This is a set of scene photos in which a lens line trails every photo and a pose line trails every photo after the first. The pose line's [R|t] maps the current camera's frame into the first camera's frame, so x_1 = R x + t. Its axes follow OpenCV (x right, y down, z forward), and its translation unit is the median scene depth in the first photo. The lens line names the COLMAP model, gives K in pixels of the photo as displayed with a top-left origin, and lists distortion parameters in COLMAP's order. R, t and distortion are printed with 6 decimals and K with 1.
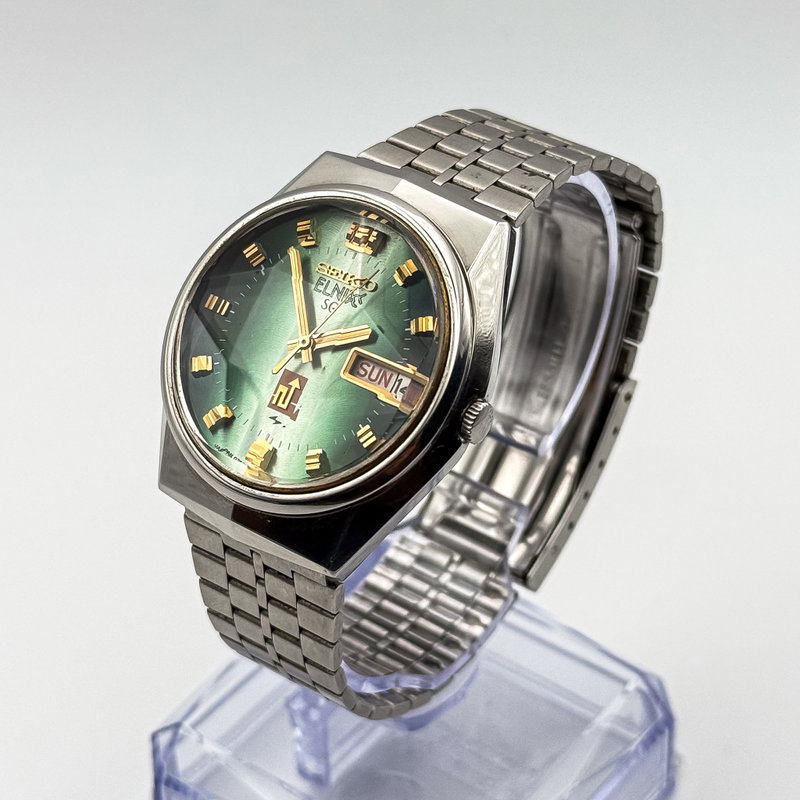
lens RADIAL K [[2165.6, 0, 400.0], [0, 2165.6, 400.0], [0, 0, 1]] dist [0.123235, -0.157115]
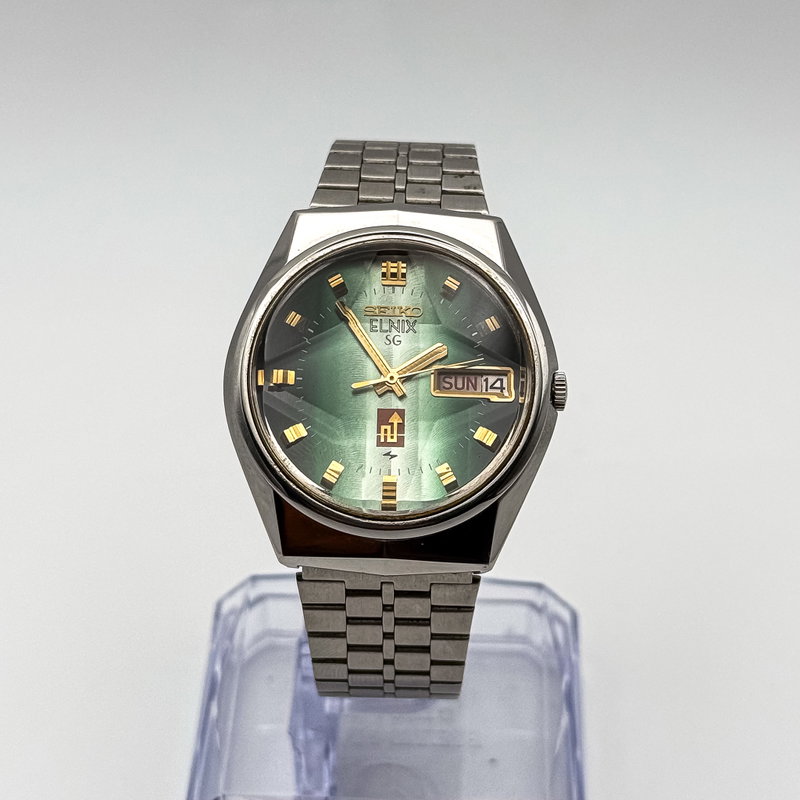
lens RADIAL K [[2165.6, 0, 400.0], [0, 2165.6, 400.0], [0, 0, 1]] dist [0.123235, -0.157115]
pose [[0.819513, -0.335540, 0.464555, -0.515871], [0.333102, 0.938558, 0.090286, -0.106298], [-0.466307, 0.080753, 0.880930, 0.045676]]
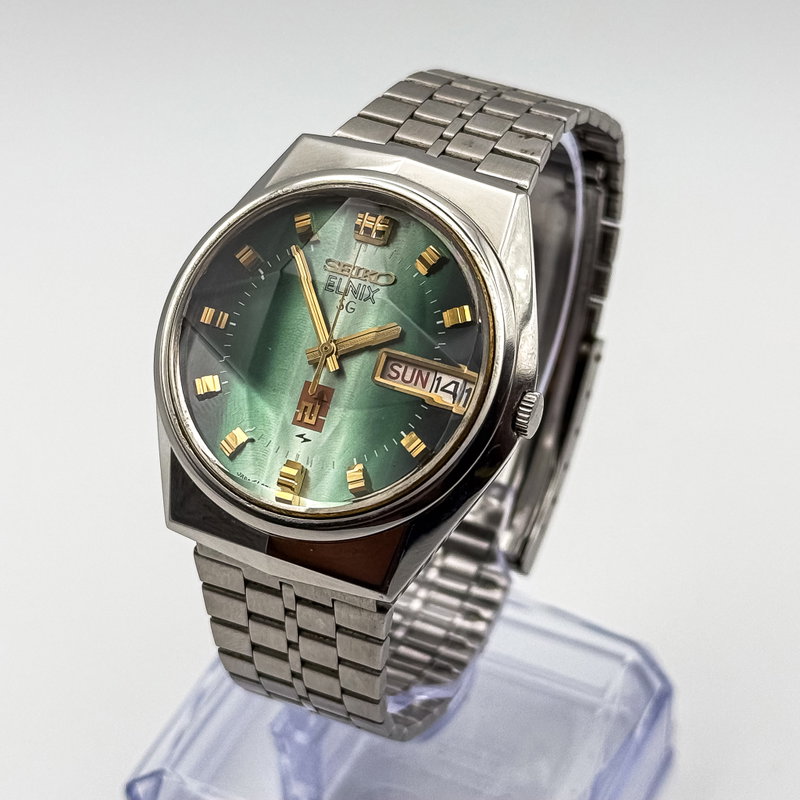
lens RADIAL K [[2165.6, 0, 400.0], [0, 2165.6, 400.0], [0, 0, 1]] dist [0.123235, -0.157115]
pose [[0.979333, -0.120355, 0.162550, -0.154386], [0.114825, 0.992453, 0.043032, -0.038654], [-0.166503, -0.023478, 0.985761, 0.098067]]
